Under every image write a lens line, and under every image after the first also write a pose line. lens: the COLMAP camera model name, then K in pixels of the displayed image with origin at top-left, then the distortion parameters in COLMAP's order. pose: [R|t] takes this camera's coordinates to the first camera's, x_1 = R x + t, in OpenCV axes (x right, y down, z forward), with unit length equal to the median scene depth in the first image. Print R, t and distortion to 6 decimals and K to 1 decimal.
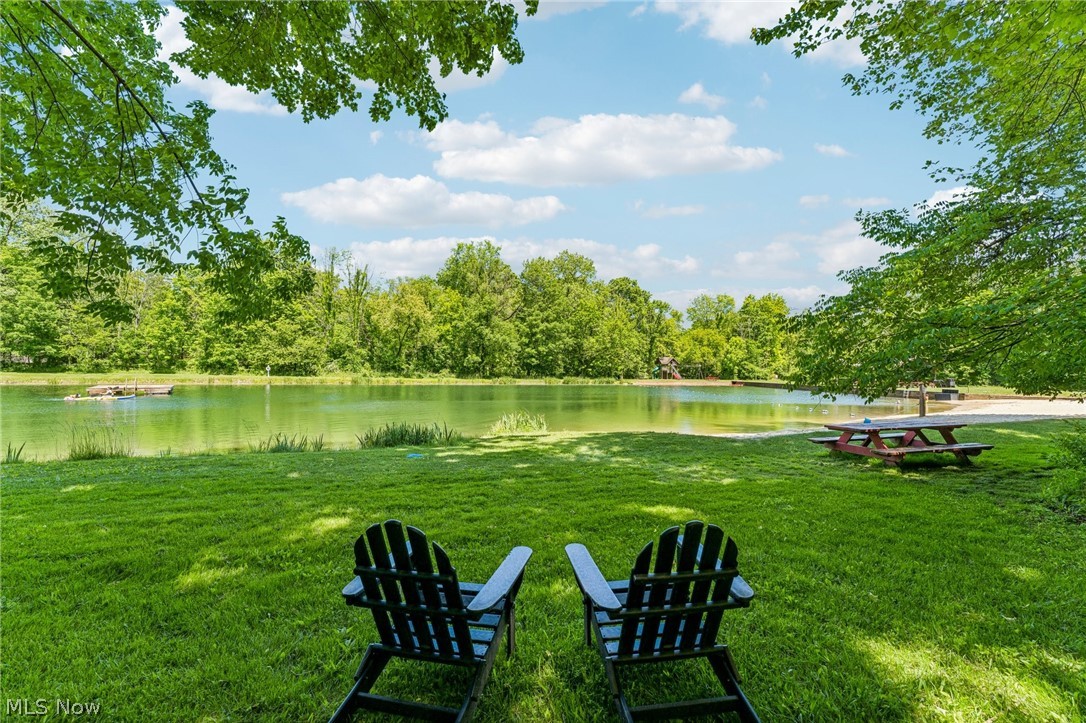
lens RADIAL K [[432.3, 0, 542.5], [0, 432.3, 365.1], [0, 0, 1]] dist [-0.003466, -0.000211]
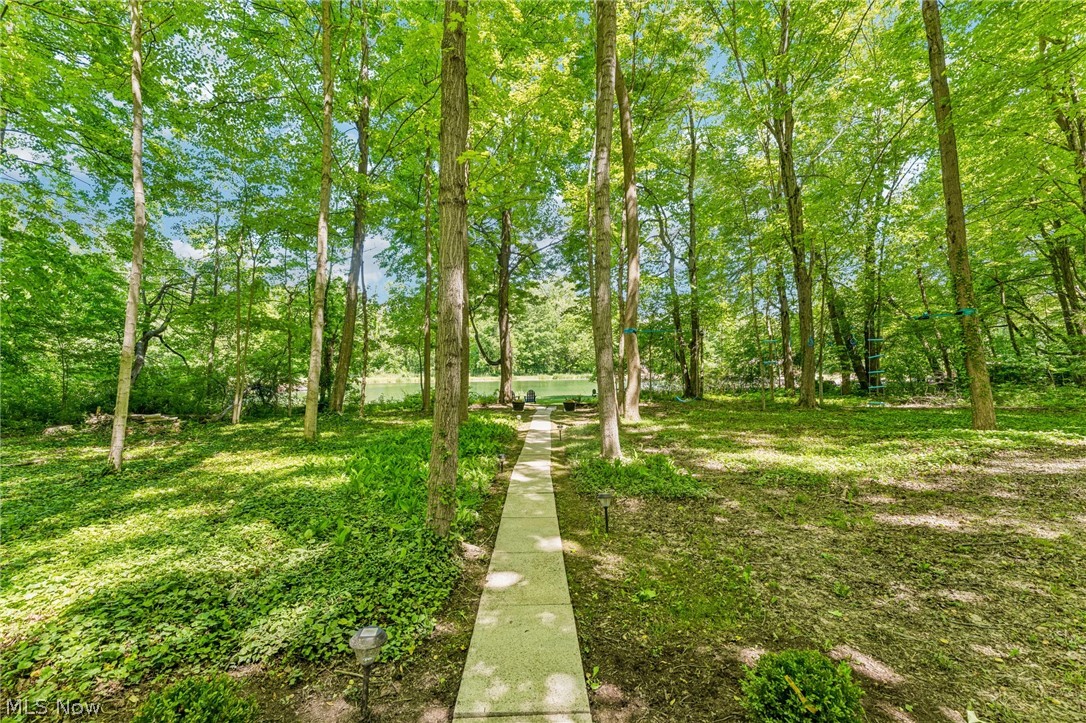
lens RADIAL K [[432.3, 0, 545.3], [0, 432.3, 363.7], [0, 0, 1]] dist [-0.003466, -0.000211]
pose [[0.999718, -0.020408, 0.012164, 0.010200], [0.020351, 0.999781, 0.004796, -0.010248], [-0.012259, -0.004547, 0.999915, -0.303648]]
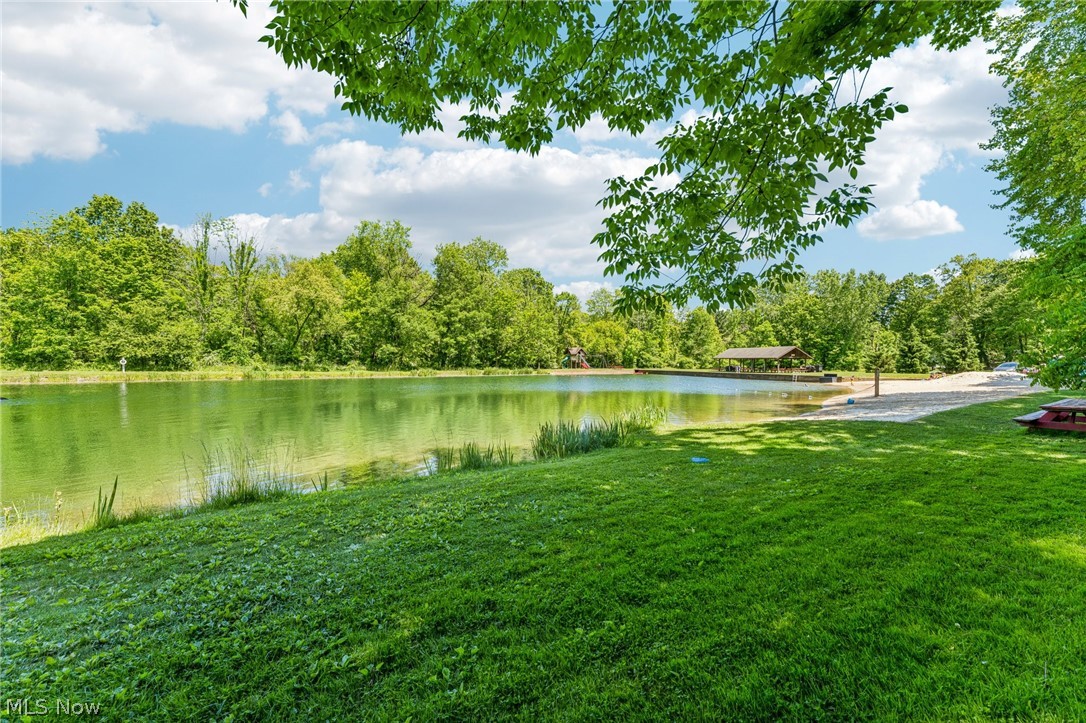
lens RADIAL K [[432.3, 0, 542.8], [0, 432.3, 363.1], [0, 0, 1]] dist [-0.003466, -0.000211]
pose [[0.961619, -0.010285, 0.274195, -0.092398], [0.005724, 0.999832, 0.017431, 0.000865], [-0.274328, -0.015193, 0.961516, 0.032858]]
